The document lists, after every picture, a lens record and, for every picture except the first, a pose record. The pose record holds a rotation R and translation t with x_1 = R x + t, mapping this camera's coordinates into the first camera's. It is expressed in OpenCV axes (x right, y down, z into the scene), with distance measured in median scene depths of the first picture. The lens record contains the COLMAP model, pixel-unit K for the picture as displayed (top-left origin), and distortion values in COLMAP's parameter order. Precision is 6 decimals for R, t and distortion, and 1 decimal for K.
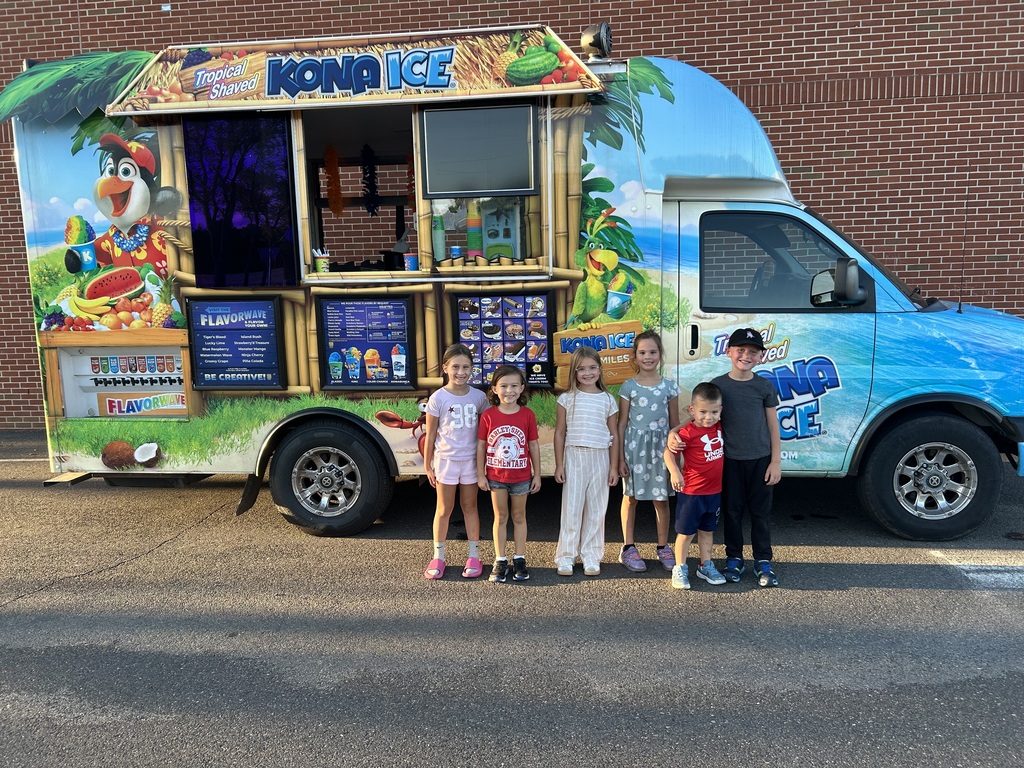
lens RADIAL K [[763.1, 0, 512.0], [0, 763.1, 384.0], [0, 0, 1]] dist [0.029770, -0.002852]
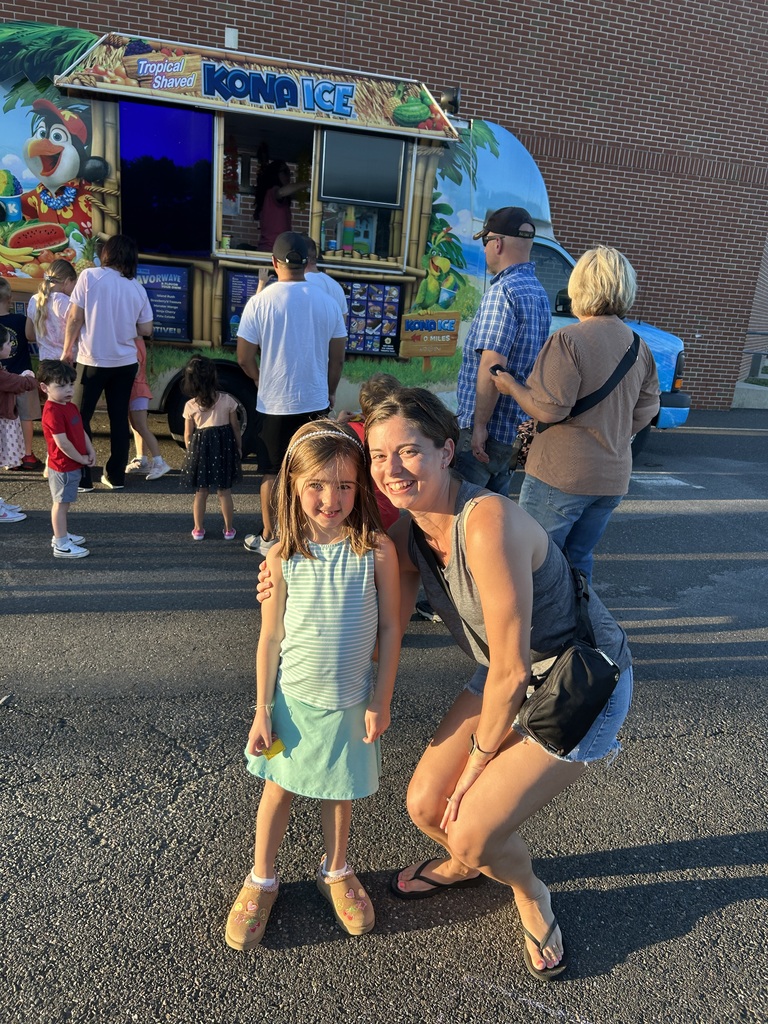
lens RADIAL K [[789.6, 0, 384.0], [0, 789.6, 512.0], [0, 0, 1]] dist [-0.000988, -0.000578]
pose [[0.923784, -0.005849, 0.382870, -0.526325], [-0.055798, 0.987154, 0.149709, 0.073367], [-0.378827, -0.159662, 0.911591, -0.348835]]
